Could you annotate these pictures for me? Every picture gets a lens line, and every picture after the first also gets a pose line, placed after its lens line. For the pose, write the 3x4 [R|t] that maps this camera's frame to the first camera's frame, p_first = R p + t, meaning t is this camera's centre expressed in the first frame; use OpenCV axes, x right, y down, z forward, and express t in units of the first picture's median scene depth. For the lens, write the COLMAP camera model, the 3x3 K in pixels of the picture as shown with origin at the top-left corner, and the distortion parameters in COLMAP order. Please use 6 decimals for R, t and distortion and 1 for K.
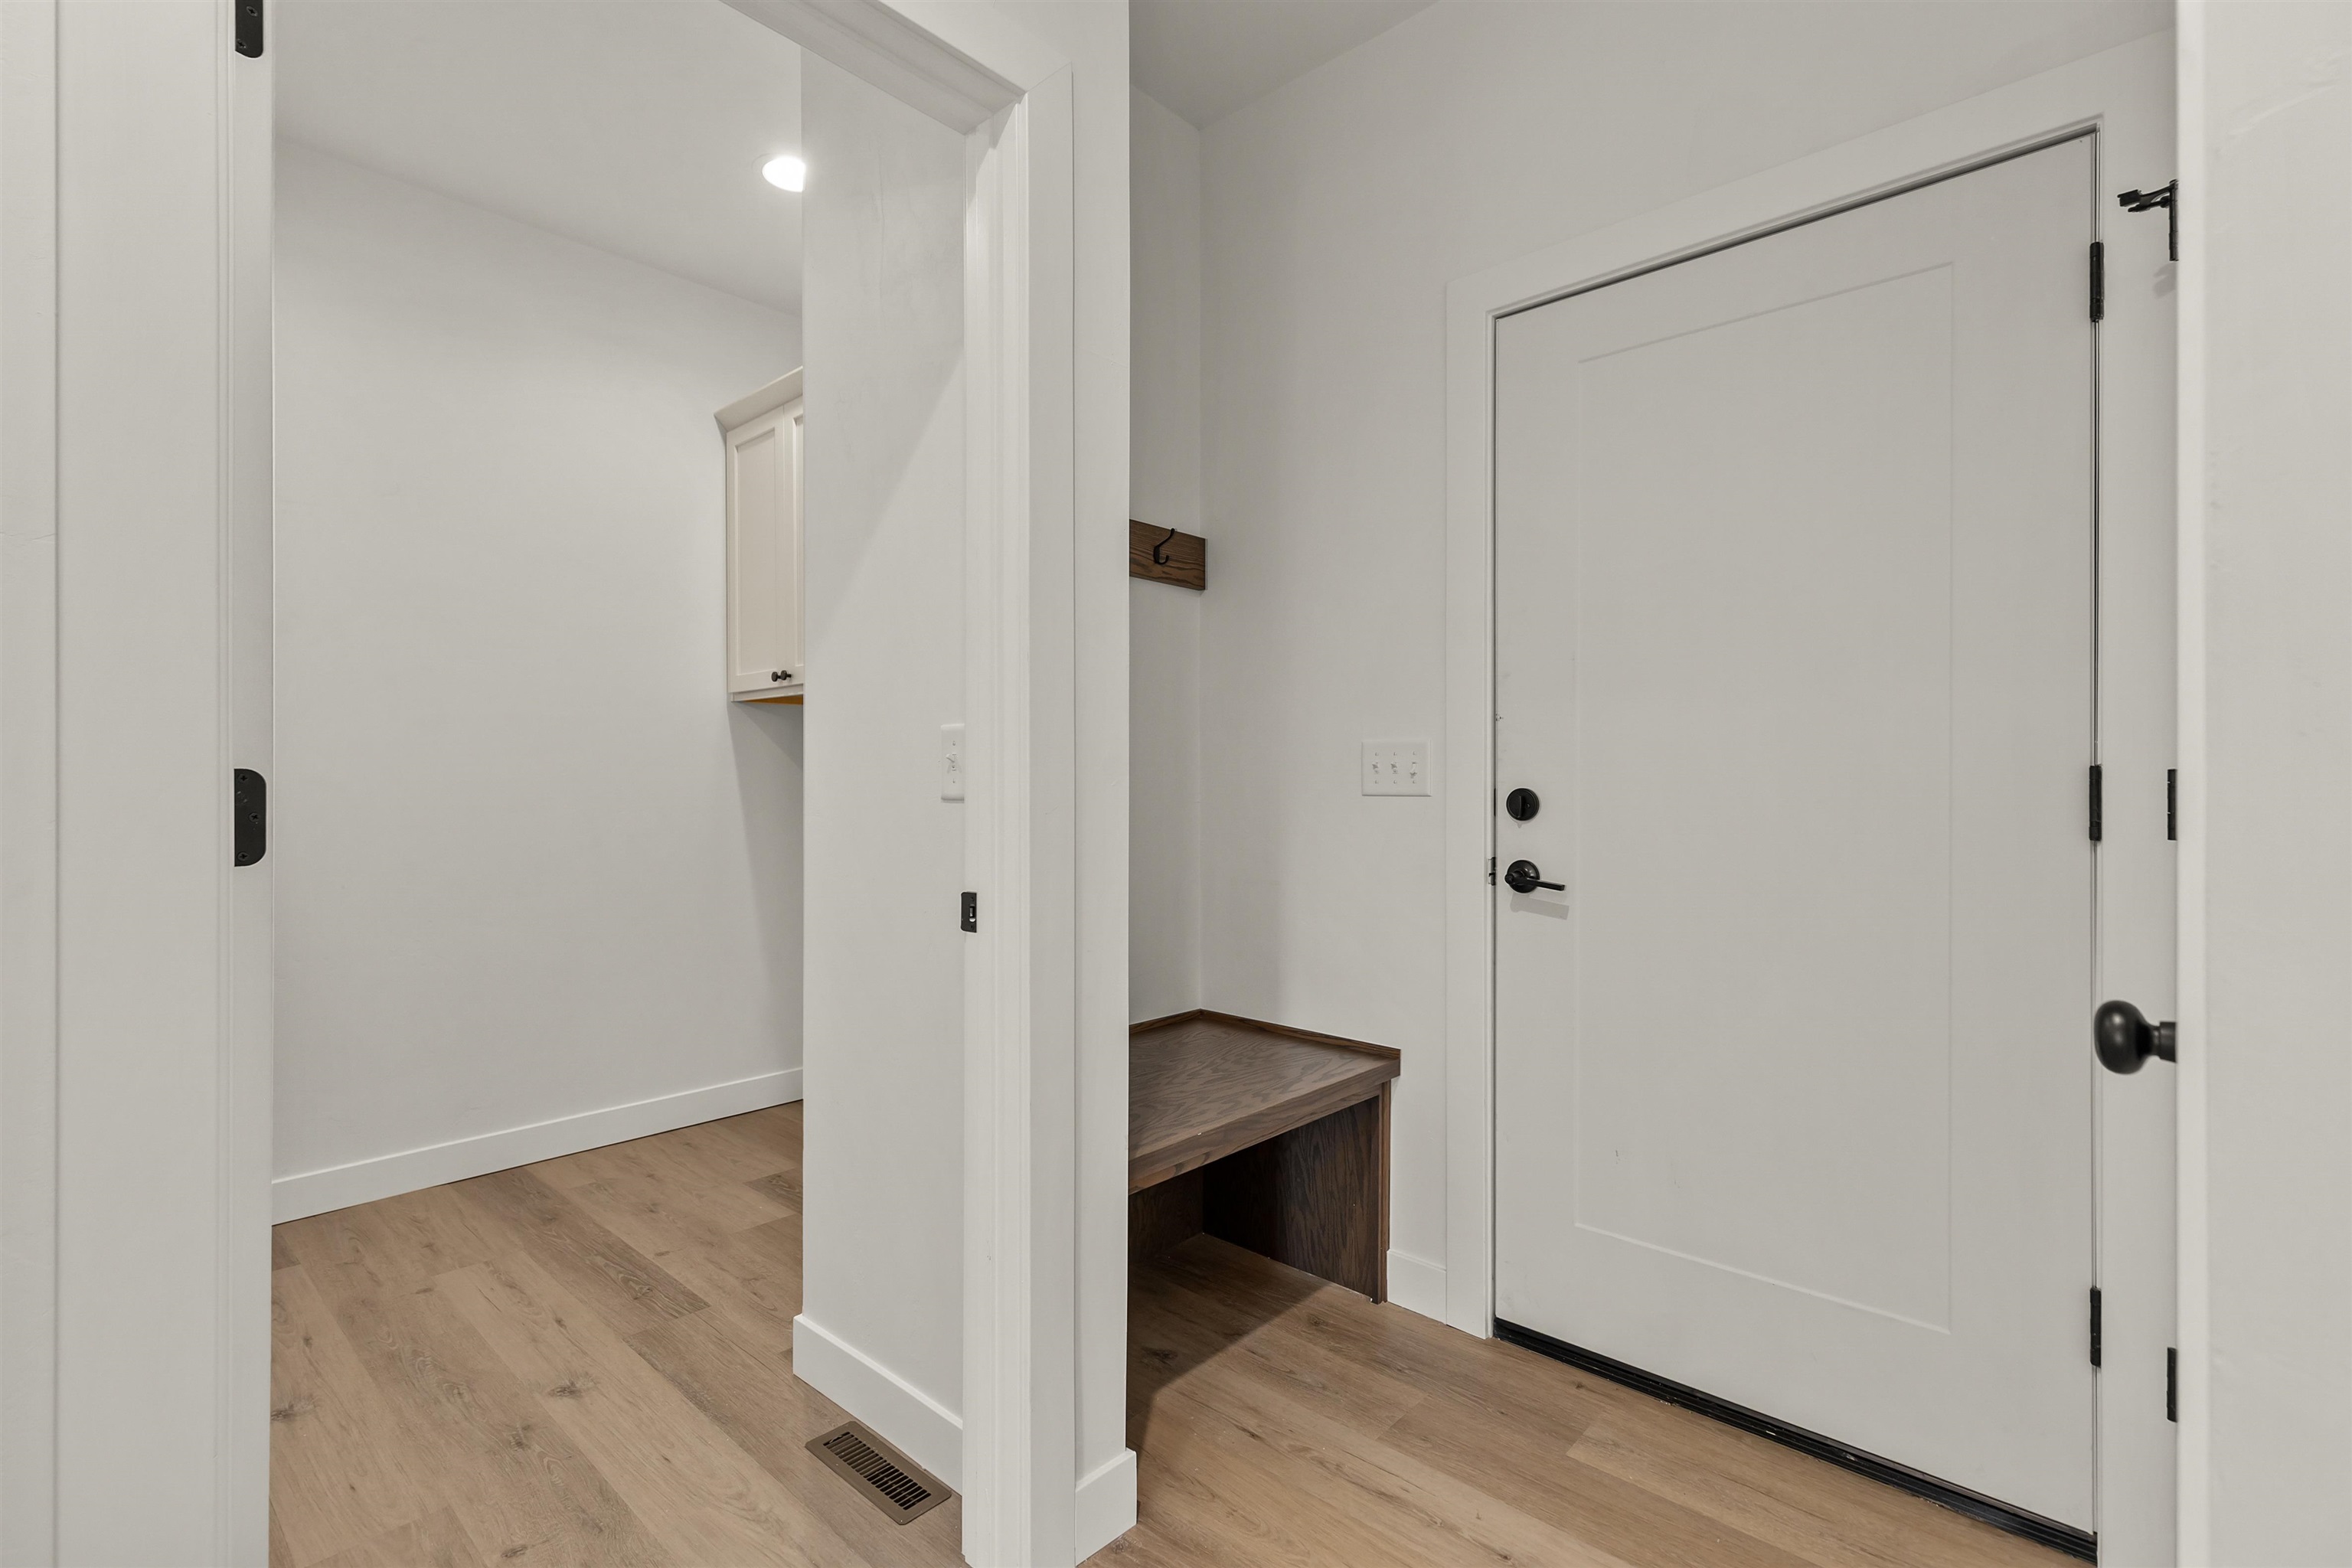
lens RADIAL K [[1069.8, 0, 1176.7], [0, 1069.8, 782.8], [0, 0, 1]] dist [0.002331, 0.000617]
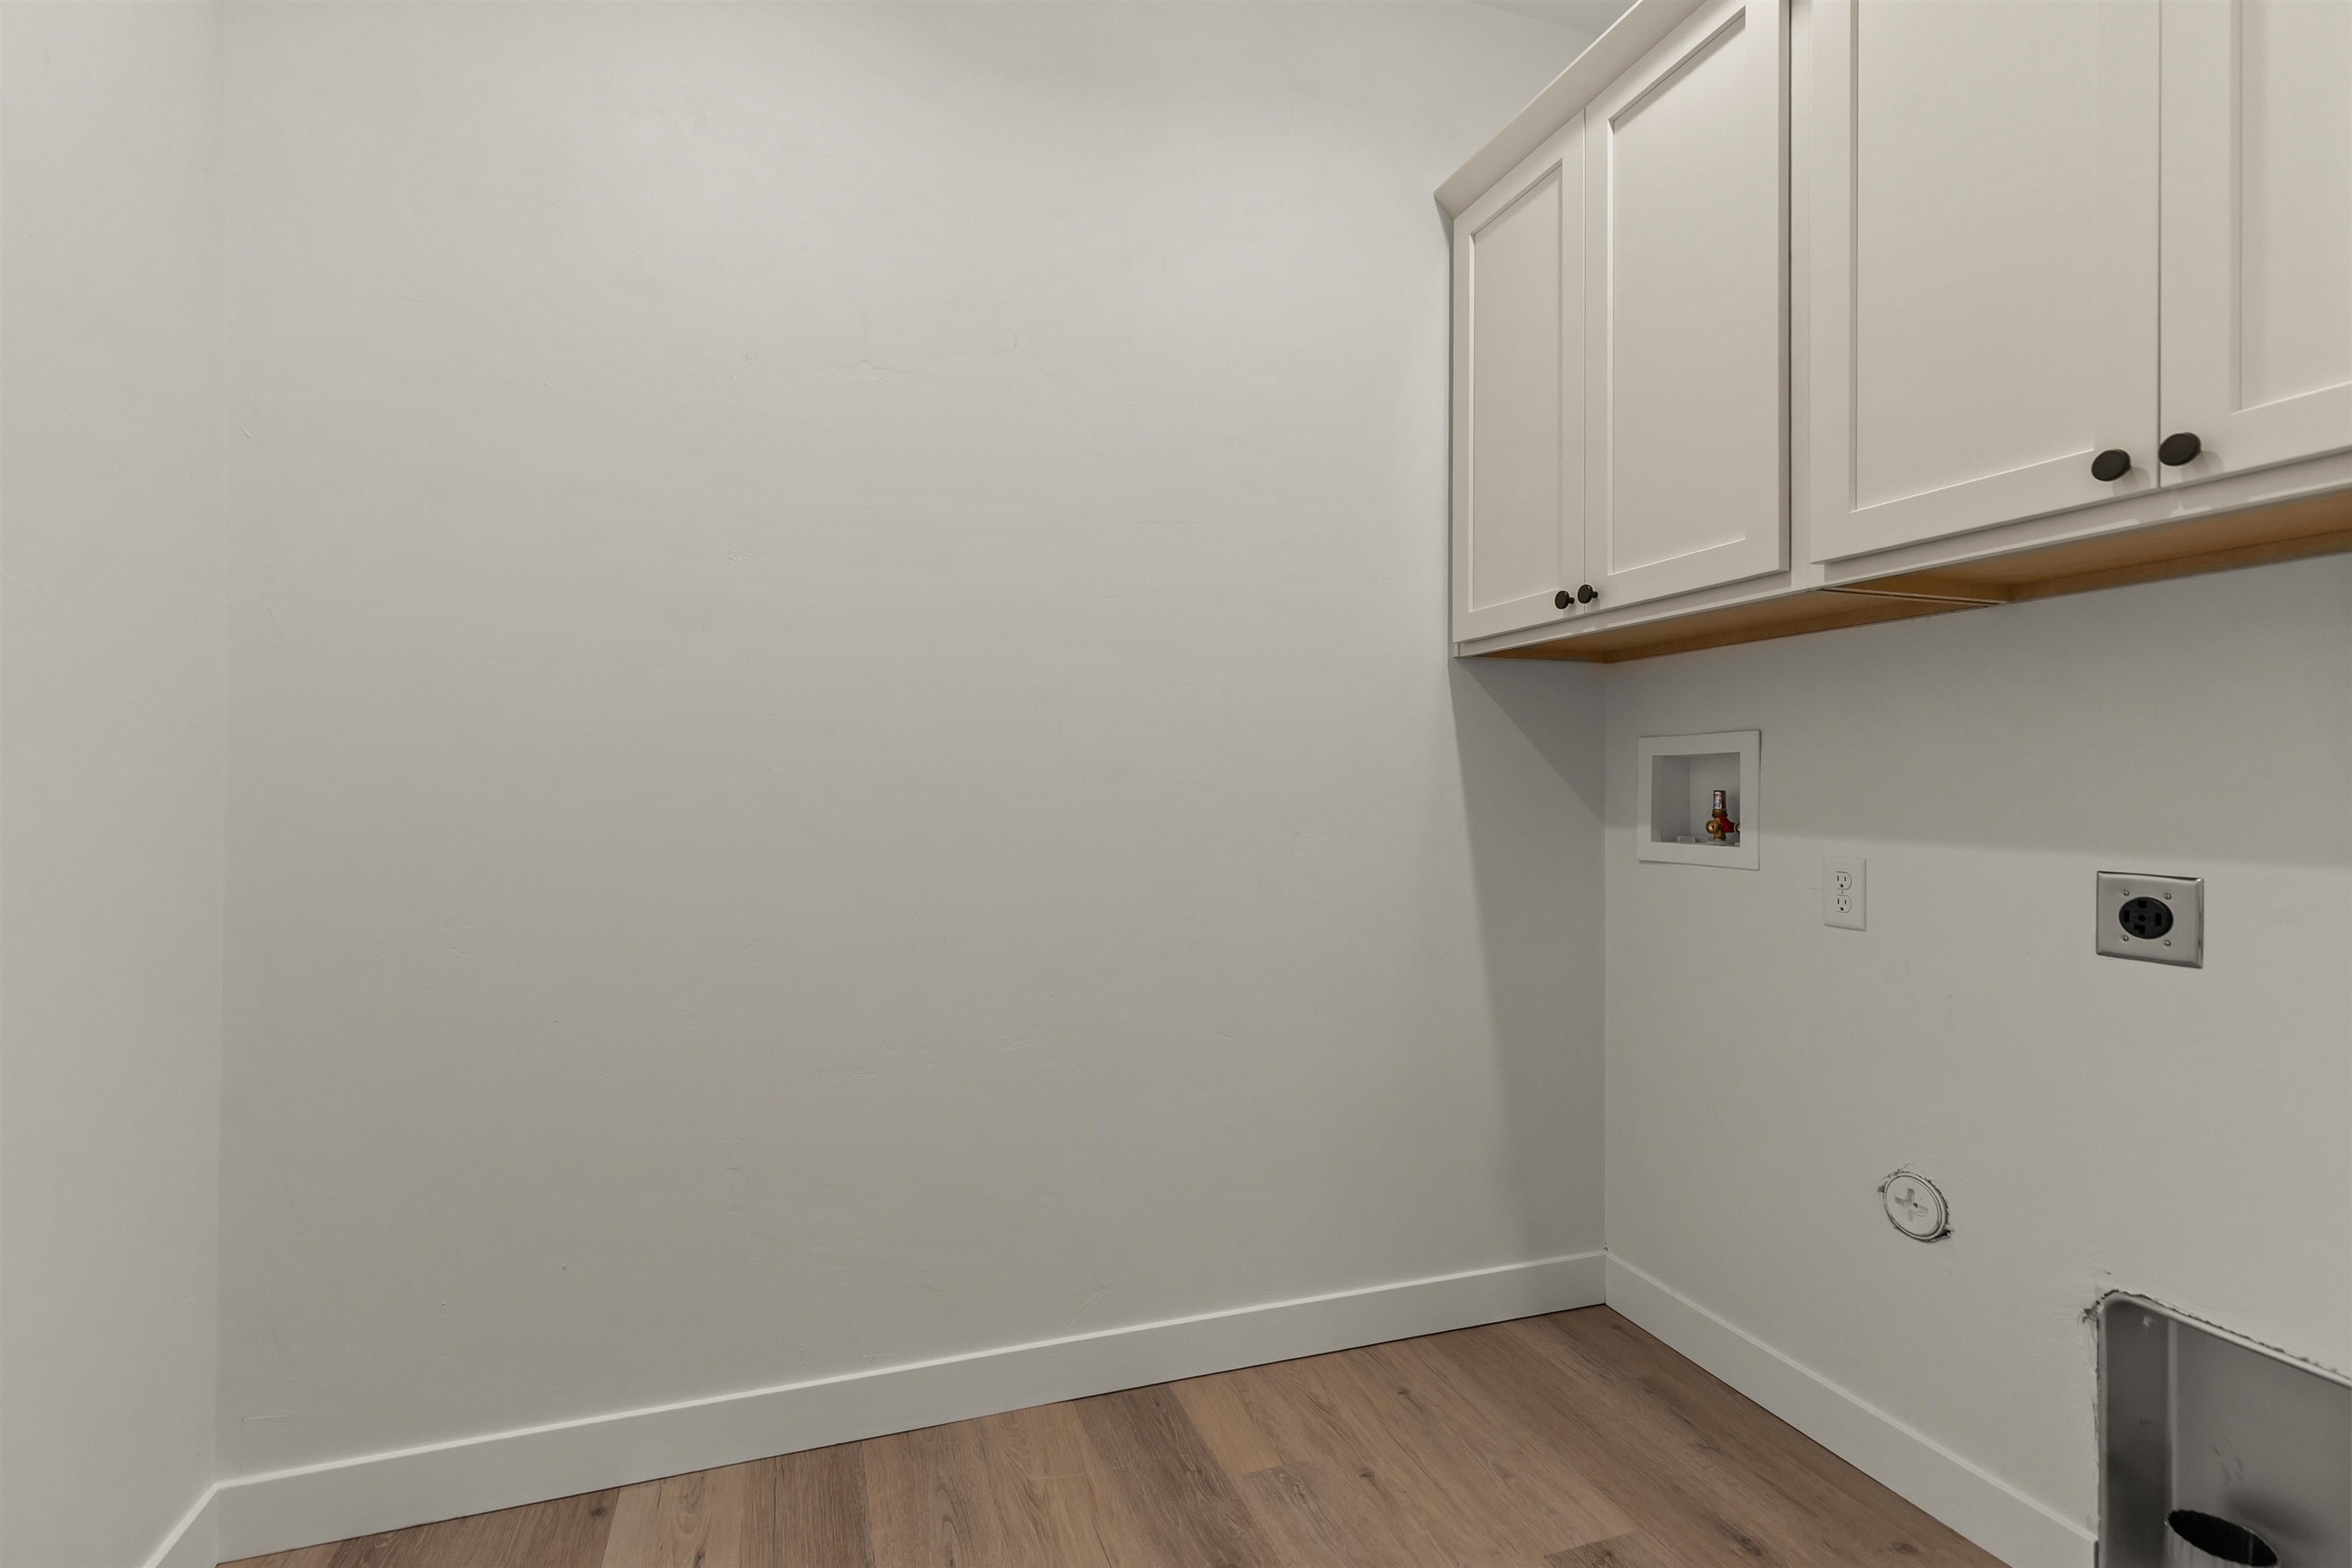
lens RADIAL K [[1069.8, 0, 1172.6], [0, 1069.8, 778.0], [0, 0, 1]] dist [0.002331, 0.000617]
pose [[0.883299, 0.002854, -0.468802, -0.299546], [-0.006210, 0.999965, -0.005612, -0.001465], [0.468769, 0.007868, 0.883286, 0.419466]]
